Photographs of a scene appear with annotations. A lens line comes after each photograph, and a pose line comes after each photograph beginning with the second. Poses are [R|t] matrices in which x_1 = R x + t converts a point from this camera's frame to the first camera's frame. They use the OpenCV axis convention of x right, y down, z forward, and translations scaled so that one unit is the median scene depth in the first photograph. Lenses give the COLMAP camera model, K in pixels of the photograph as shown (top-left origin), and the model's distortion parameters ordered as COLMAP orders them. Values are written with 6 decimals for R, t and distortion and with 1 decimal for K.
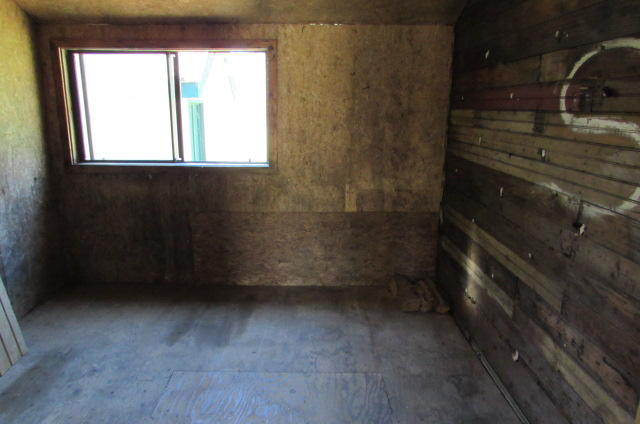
lens RADIAL K [[456.0, 0, 318.5], [0, 456.0, 215.4], [0, 0, 1]] dist [-0.024897, -0.004982]
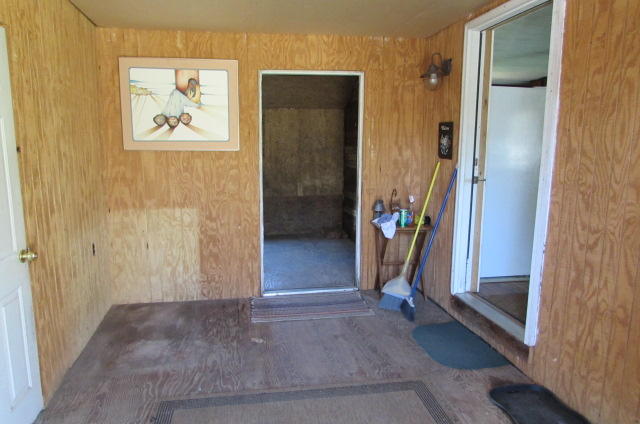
lens RADIAL K [[456.0, 0, 321.0], [0, 456.0, 212.4], [0, 0, 1]] dist [-0.024897, -0.004982]
pose [[0.985416, -0.033617, 0.166810, -0.186863], [0.046335, 0.996259, -0.072945, 0.224575], [-0.163734, 0.079610, 0.983287, -1.053077]]
